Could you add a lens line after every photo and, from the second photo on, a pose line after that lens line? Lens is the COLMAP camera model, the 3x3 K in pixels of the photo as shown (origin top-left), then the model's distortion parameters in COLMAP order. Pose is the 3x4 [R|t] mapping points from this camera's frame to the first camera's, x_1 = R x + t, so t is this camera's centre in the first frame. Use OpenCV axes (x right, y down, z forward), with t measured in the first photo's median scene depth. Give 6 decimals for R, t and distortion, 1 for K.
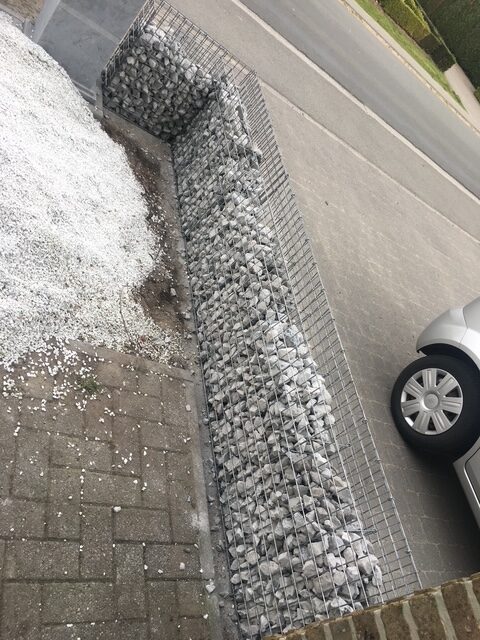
lens RADIAL K [[551.5, 0, 235.6], [0, 551.5, 322.2], [0, 0, 1]] dist [0.072415, -0.059353]
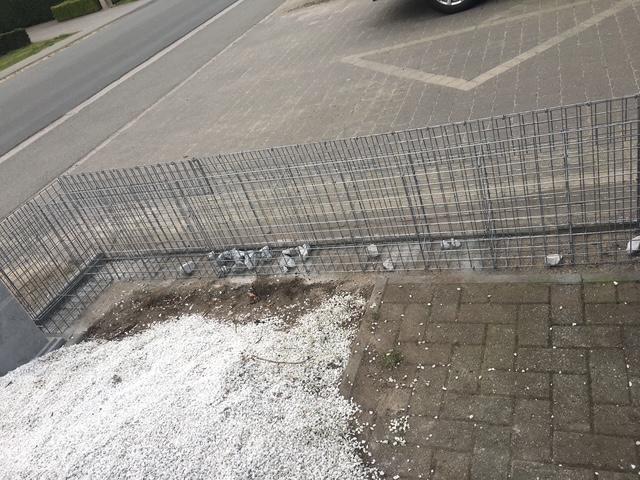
lens RADIAL K [[551.5, 0, 324.6], [0, 551.5, 243.1], [0, 0, 1]] dist [0.072415, -0.059353]
pose [[0.185215, -0.970536, 0.154125, -0.168408], [0.967347, 0.207679, 0.145289, -0.149000], [-0.173016, 0.122183, 0.977311, -0.013610]]
